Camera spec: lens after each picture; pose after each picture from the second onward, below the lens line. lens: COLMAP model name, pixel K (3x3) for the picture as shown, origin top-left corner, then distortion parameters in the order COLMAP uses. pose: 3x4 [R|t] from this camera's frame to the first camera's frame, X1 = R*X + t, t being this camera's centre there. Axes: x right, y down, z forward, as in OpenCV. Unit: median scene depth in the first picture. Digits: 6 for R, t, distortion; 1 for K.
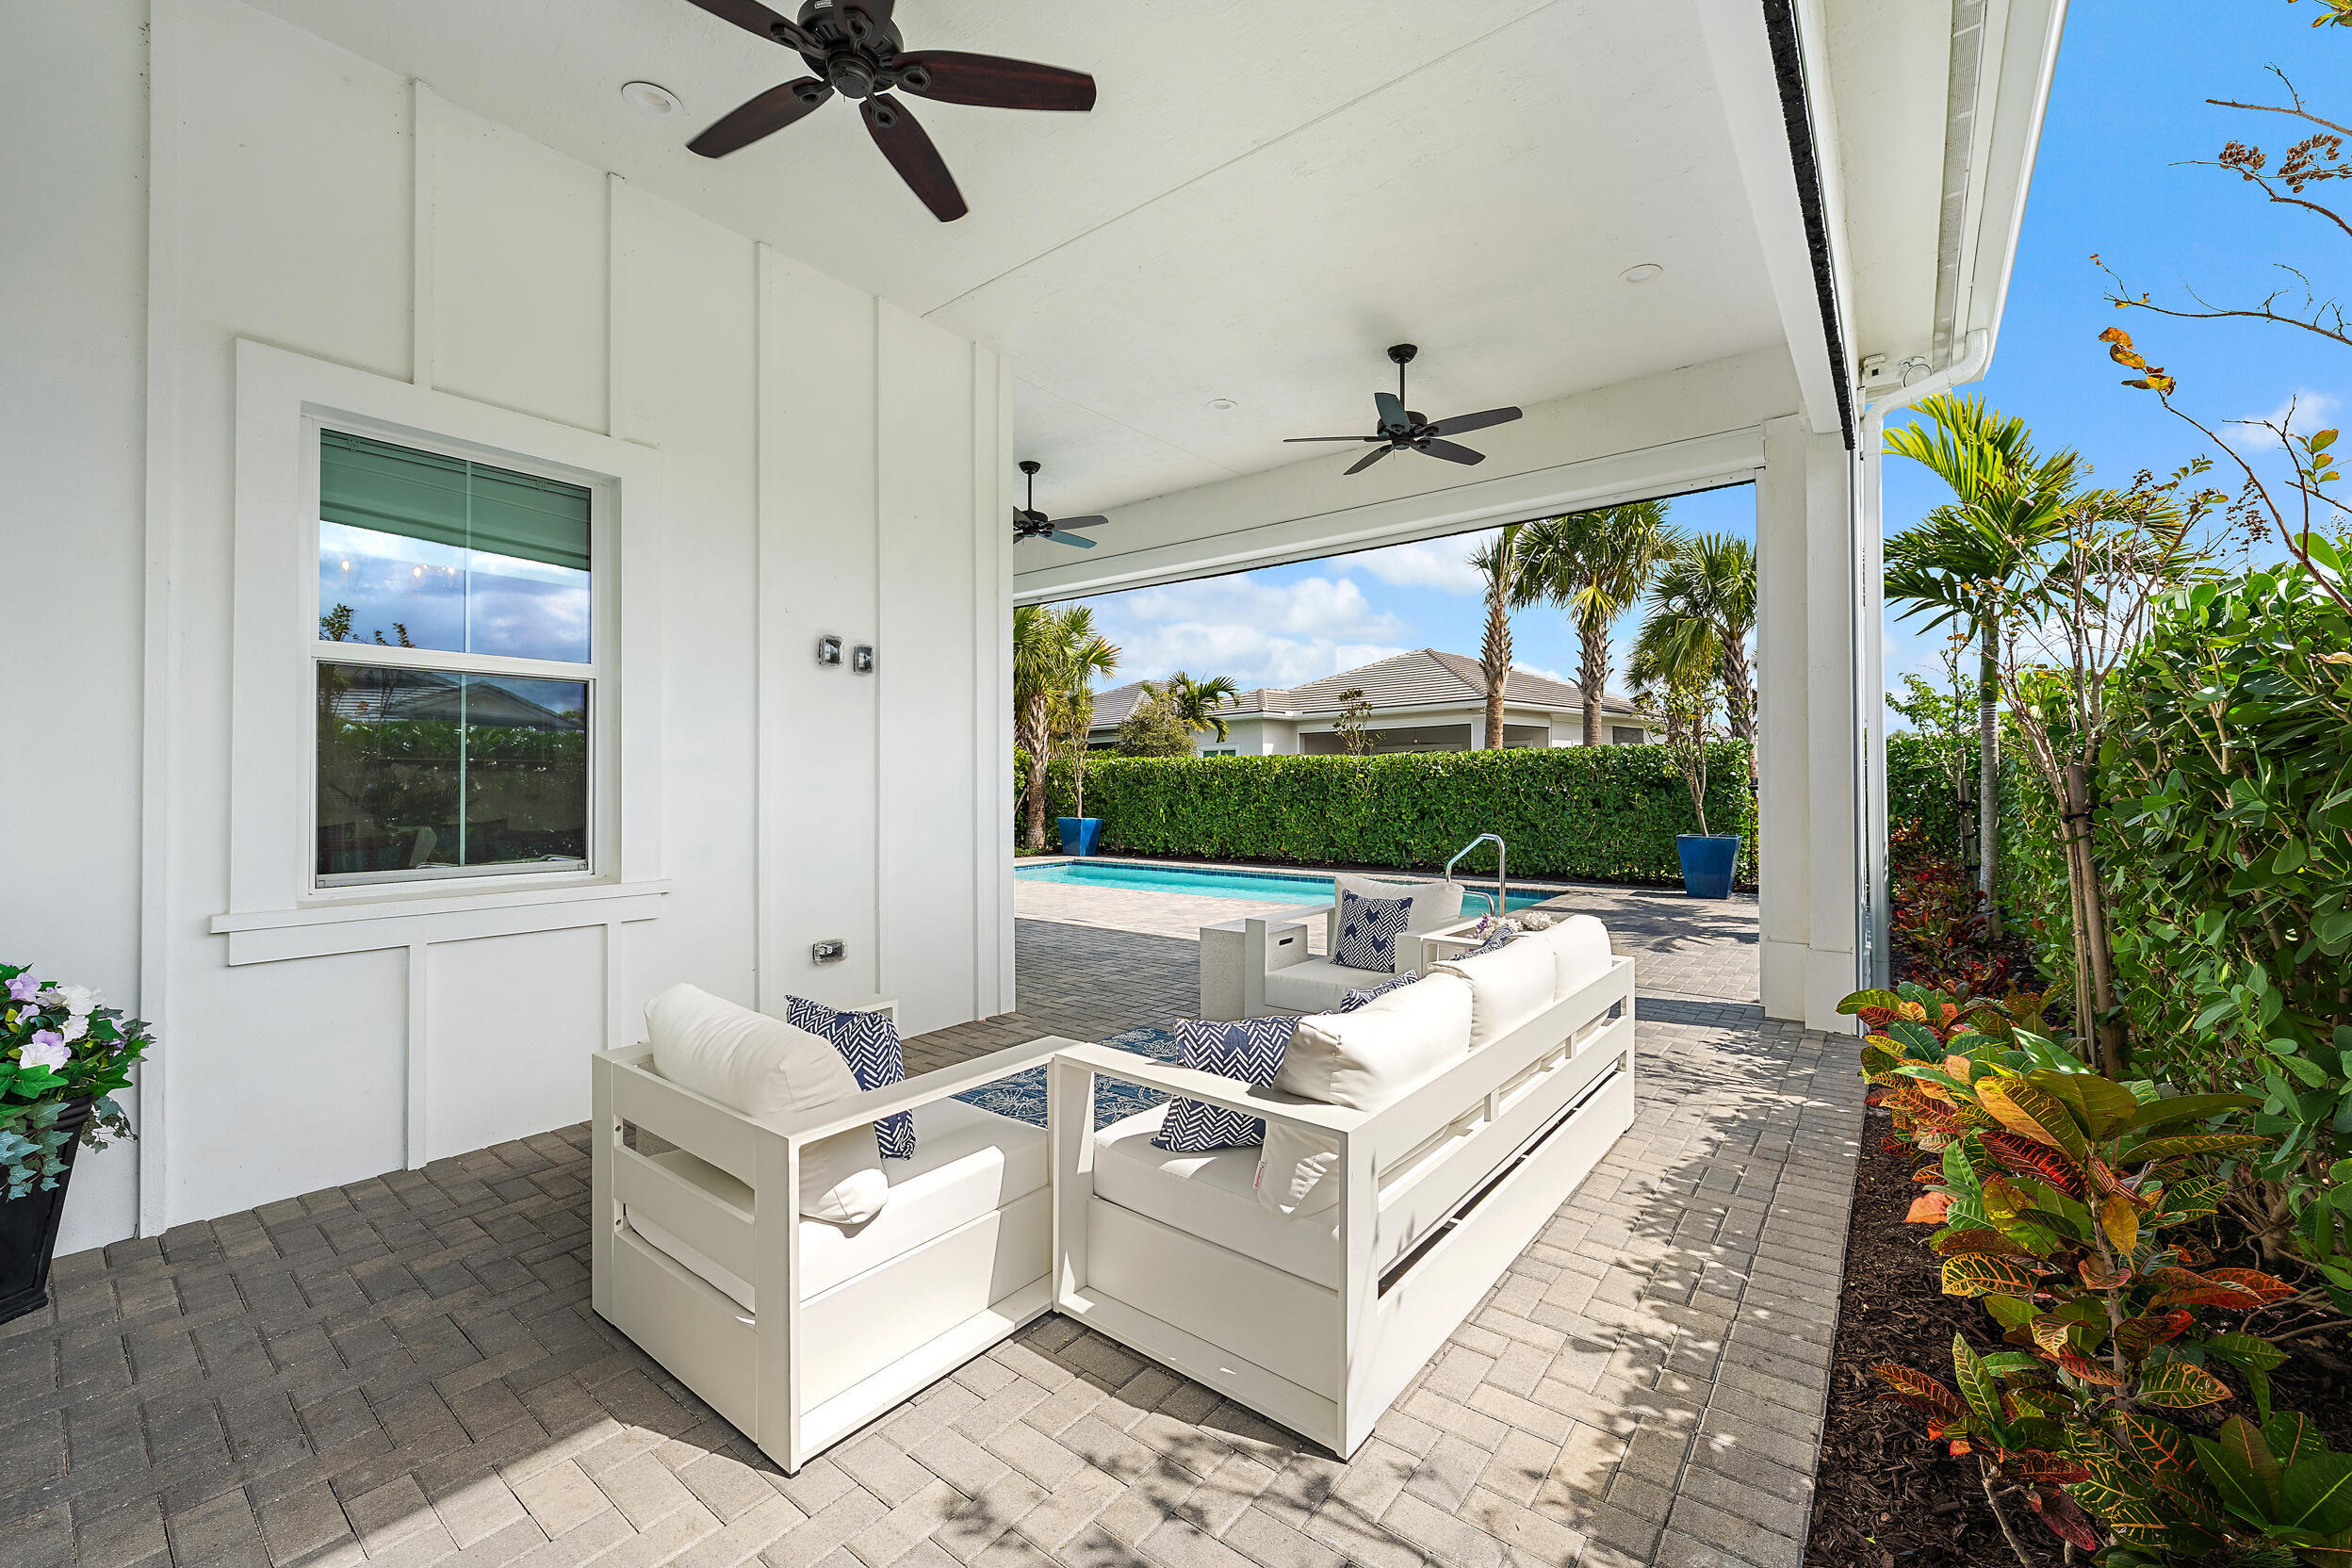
lens RADIAL K [[939.8, 0, 1177.5], [0, 939.8, 779.9], [0, 0, 1]] dist [-0.000082, -0.000037]
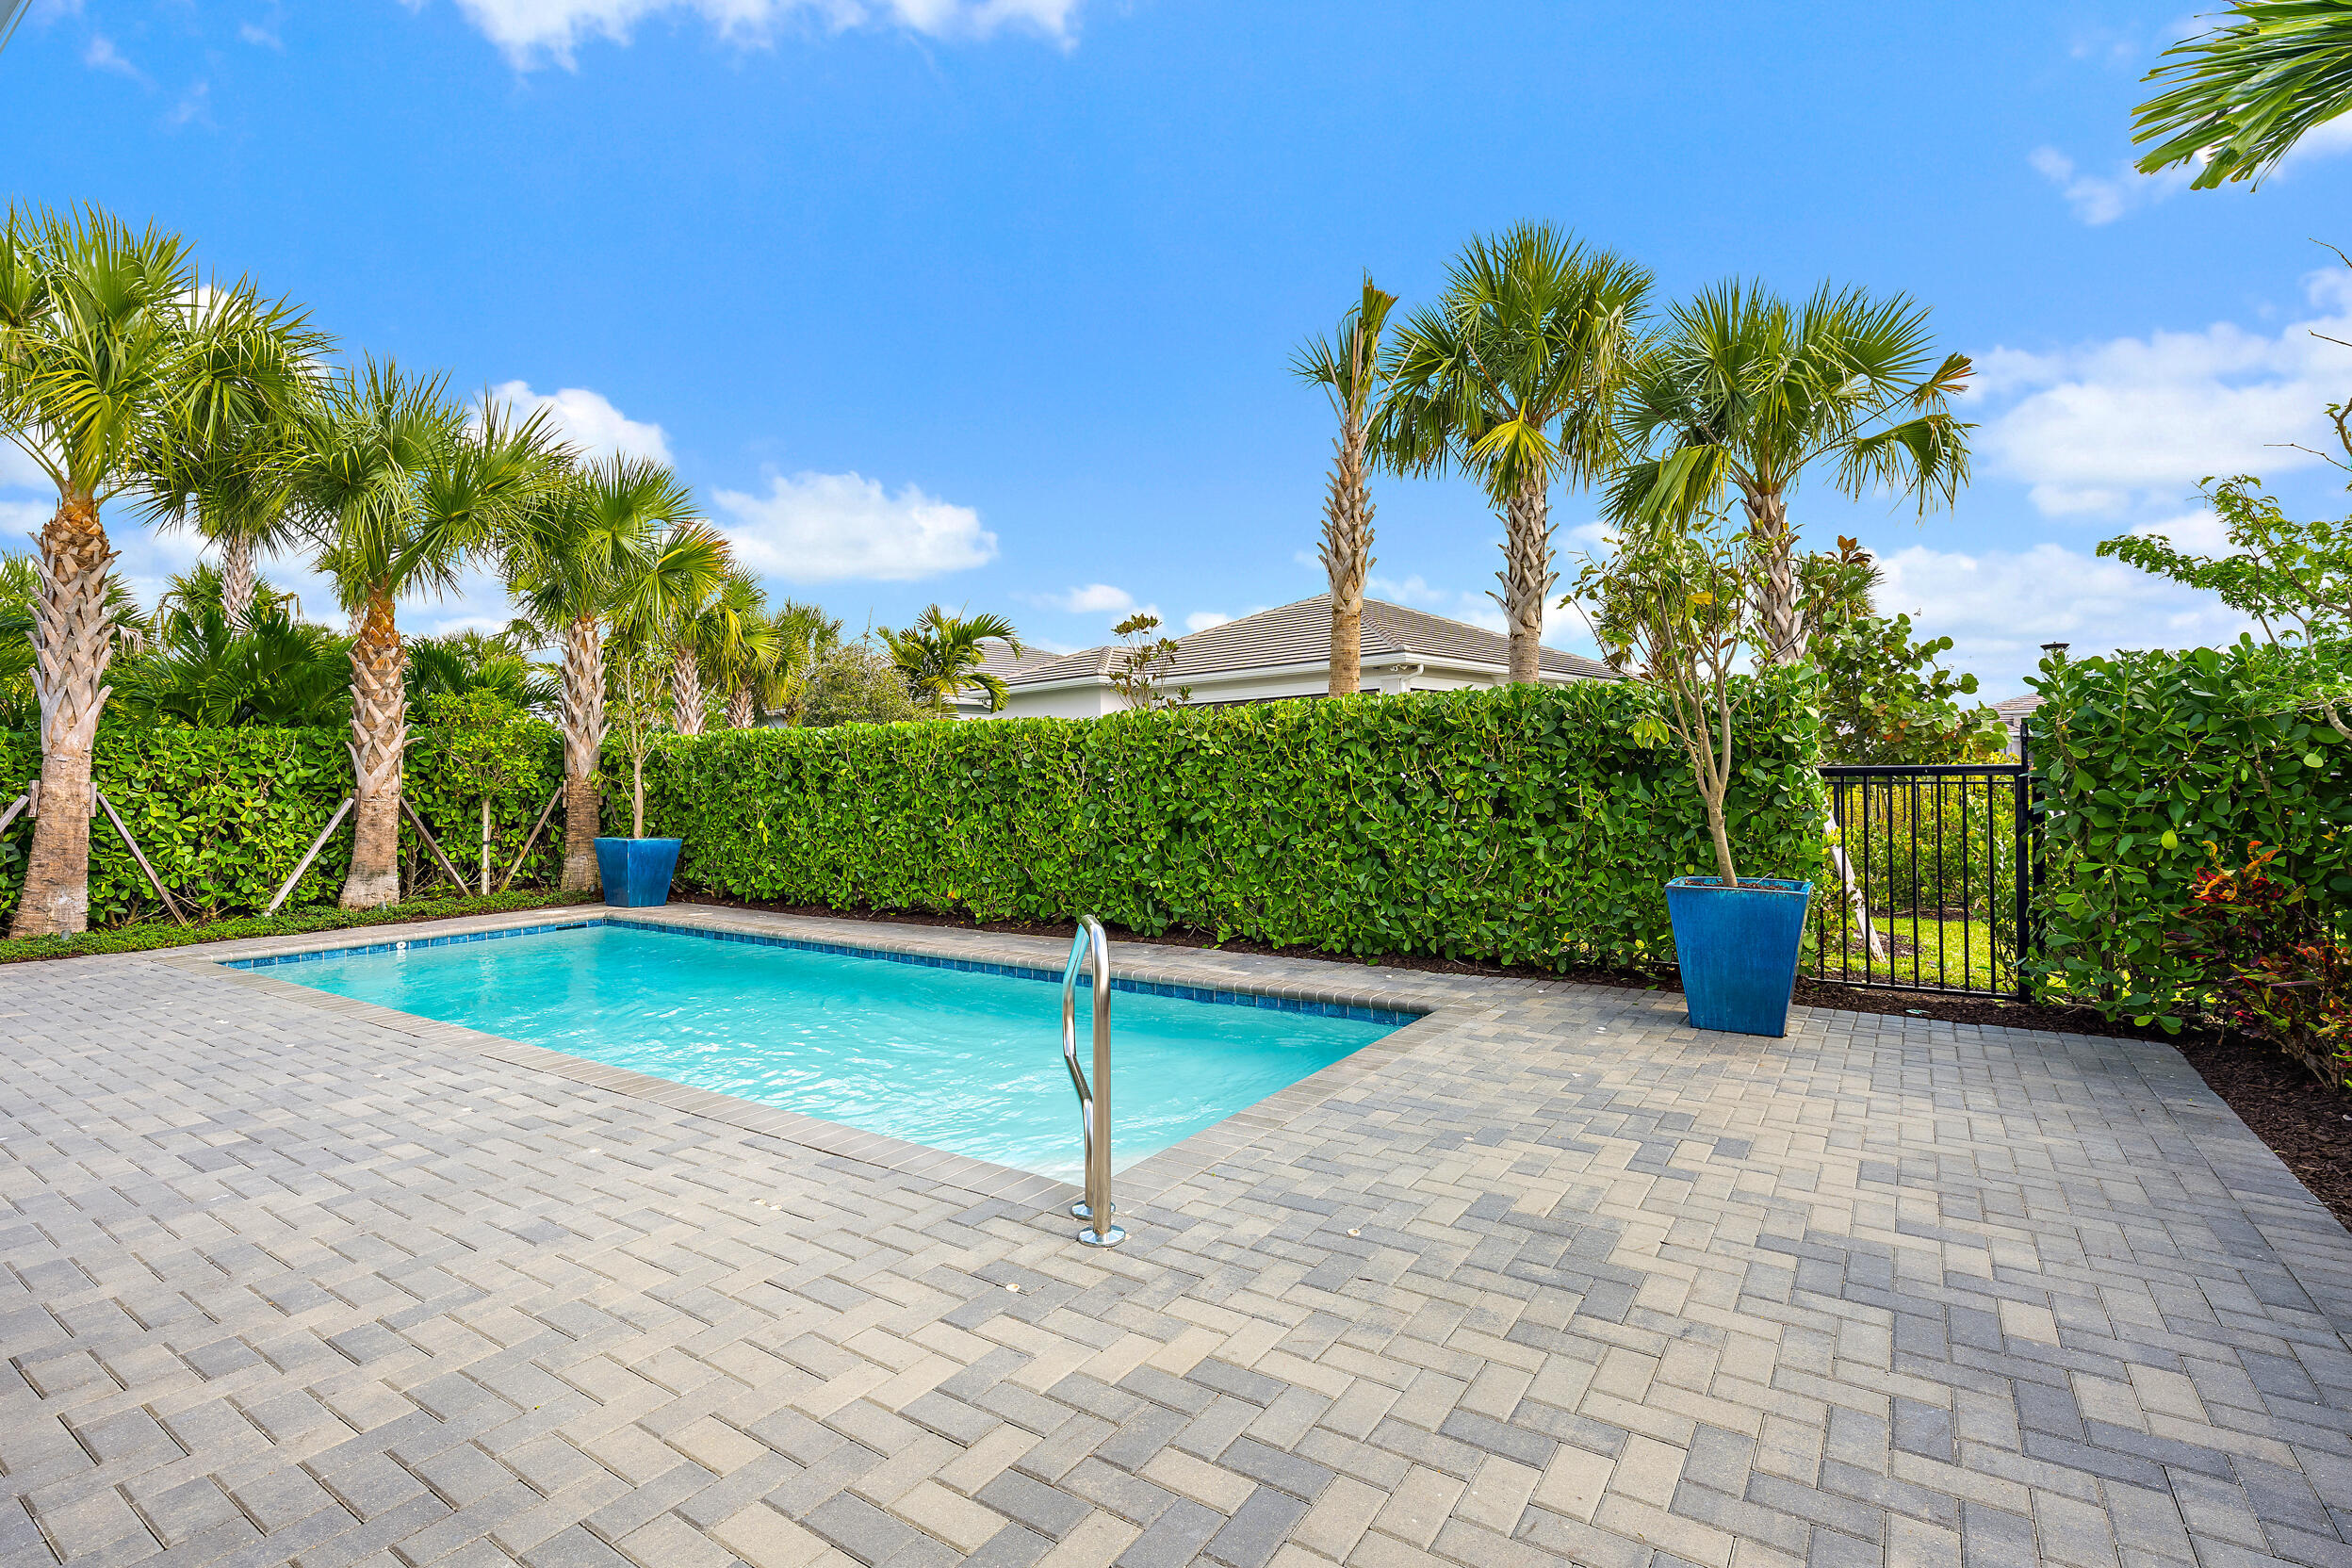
lens RADIAL K [[1098.2, 0, 1174.4], [0, 1098.2, 783.8], [0, 0, 1]] dist [-0.000529, -0.000600]
pose [[0.997348, -0.007220, 0.072426, 0.199811], [0.006688, 0.999949, 0.007590, 0.006425], [-0.072477, -0.007085, 0.997345, 0.380704]]
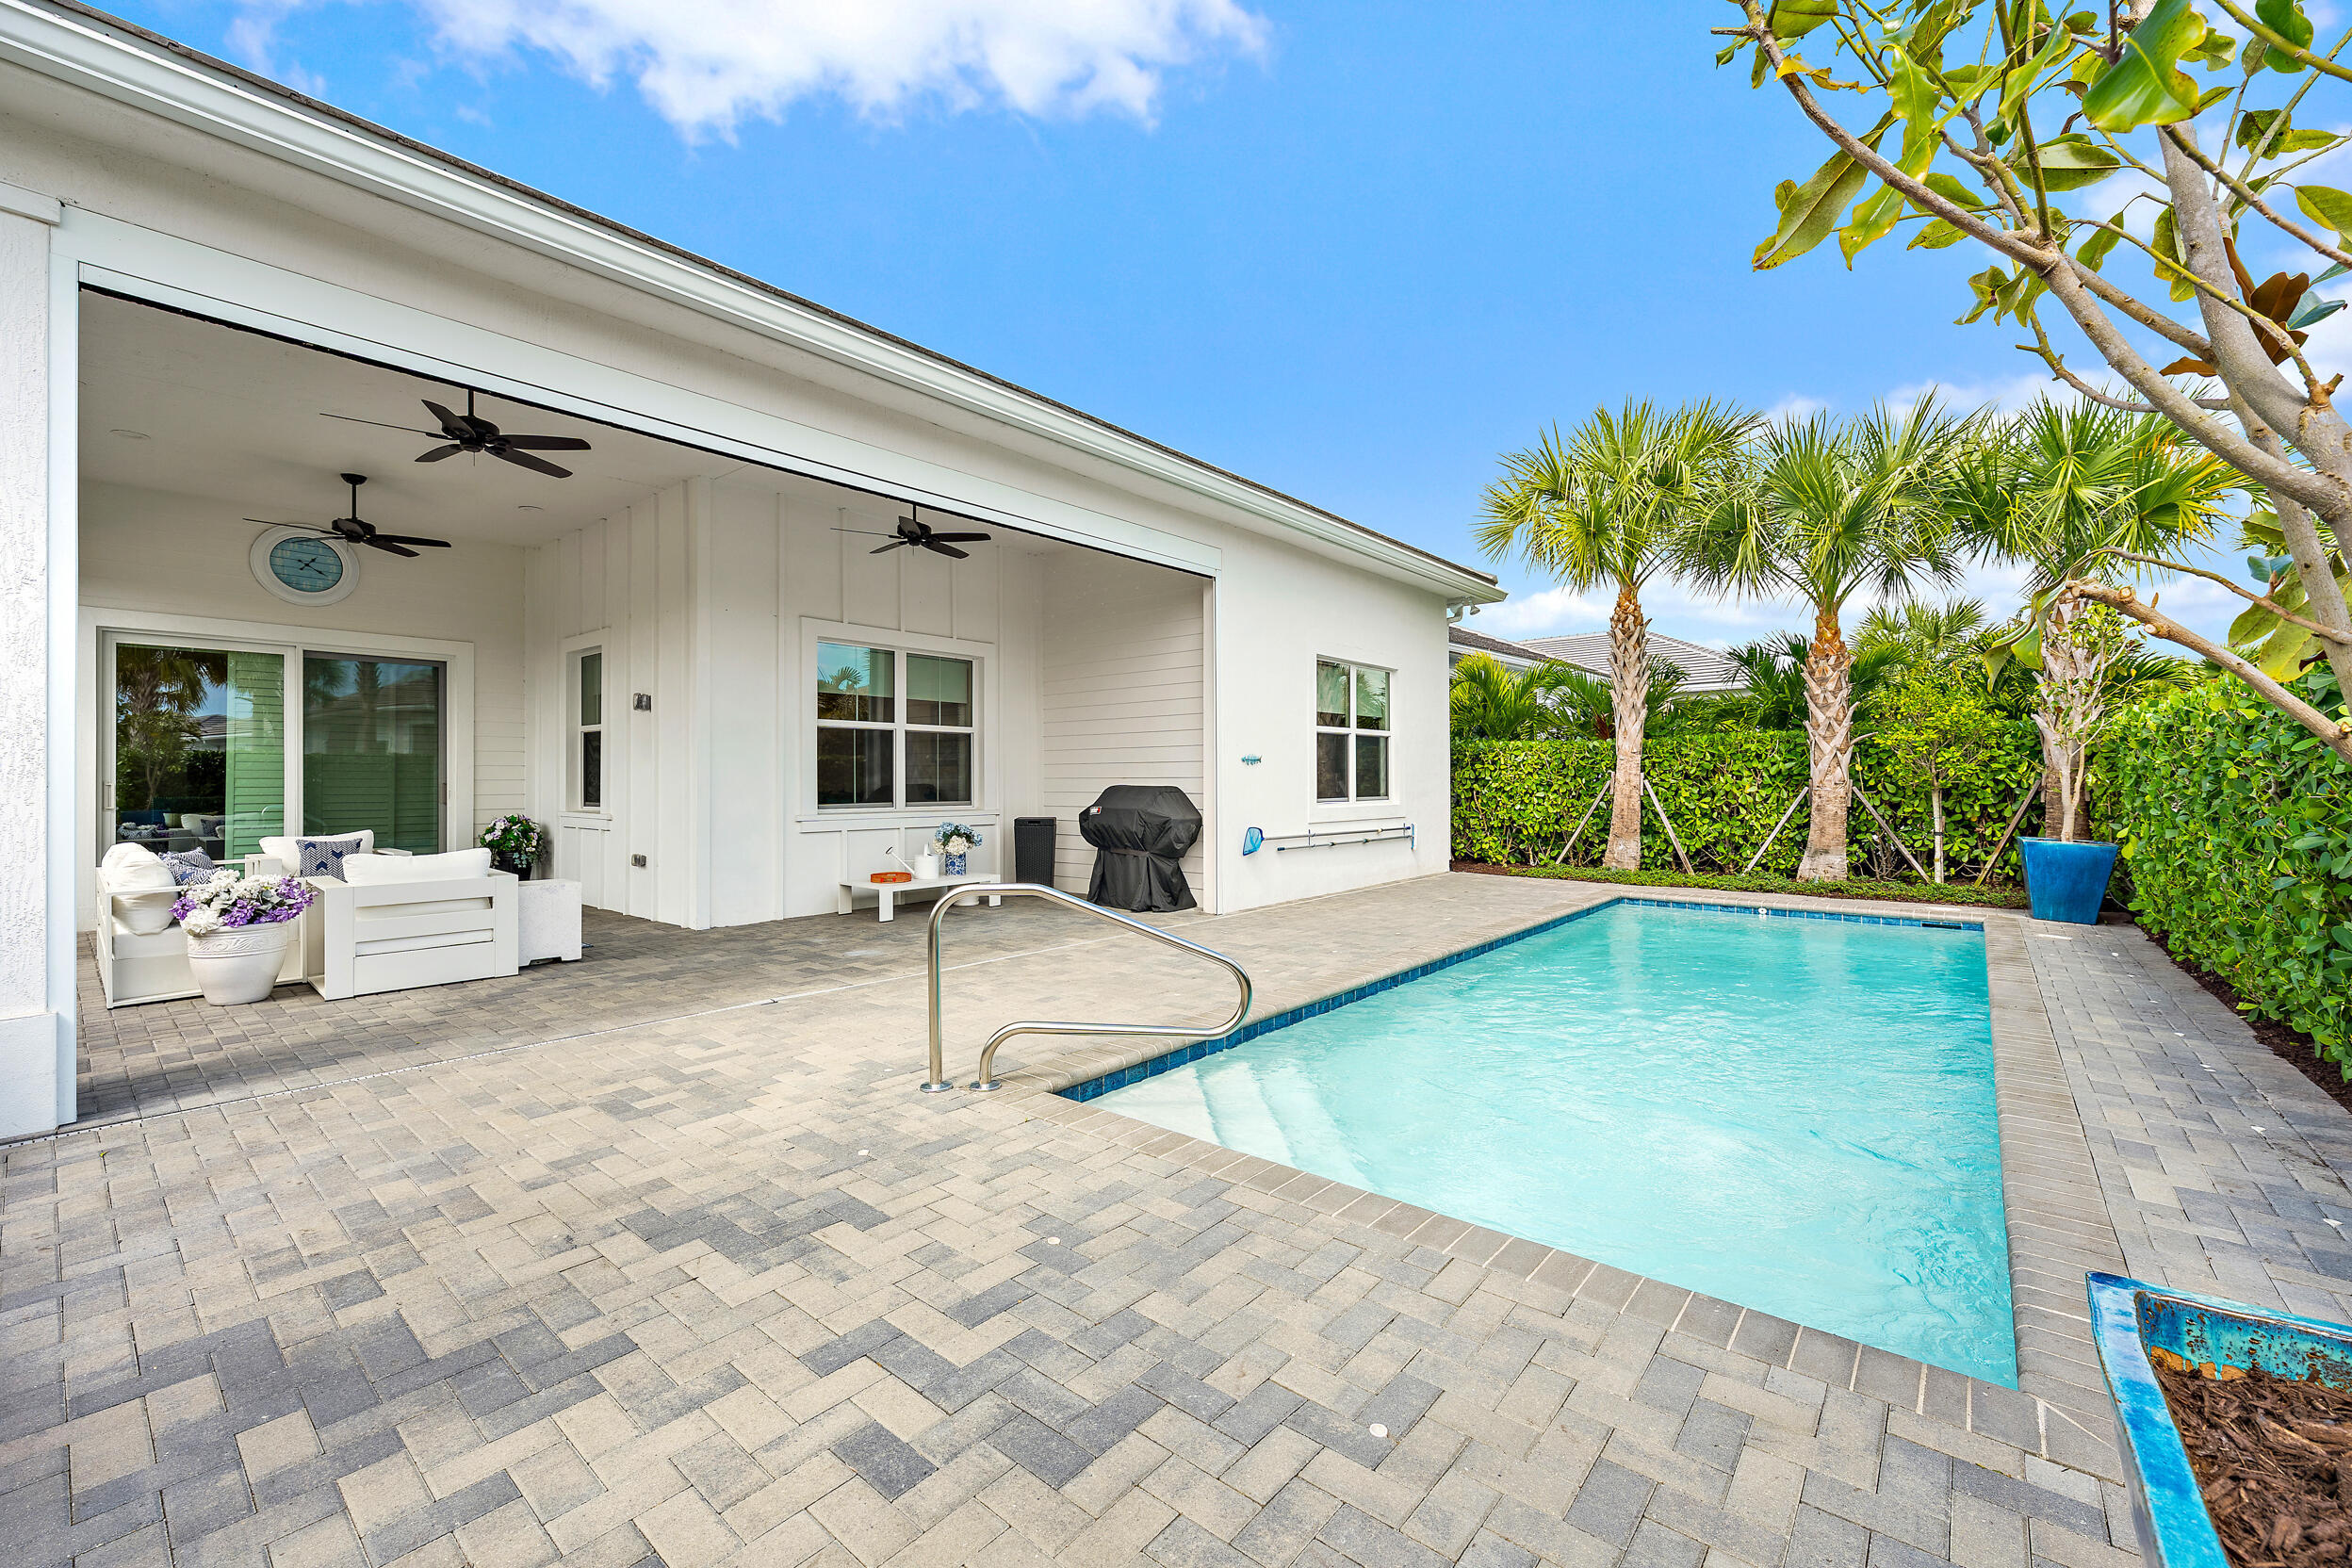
lens RADIAL K [[946.8, 0, 1181.6], [0, 946.8, 775.2], [0, 0, 1]] dist [-0.003080, -0.000307]
pose [[-0.029416, 0.001916, -0.999565, 0.471458], [0.004810, 0.999987, 0.001775, 0.004882], [0.999556, -0.004755, -0.029425, 0.671292]]
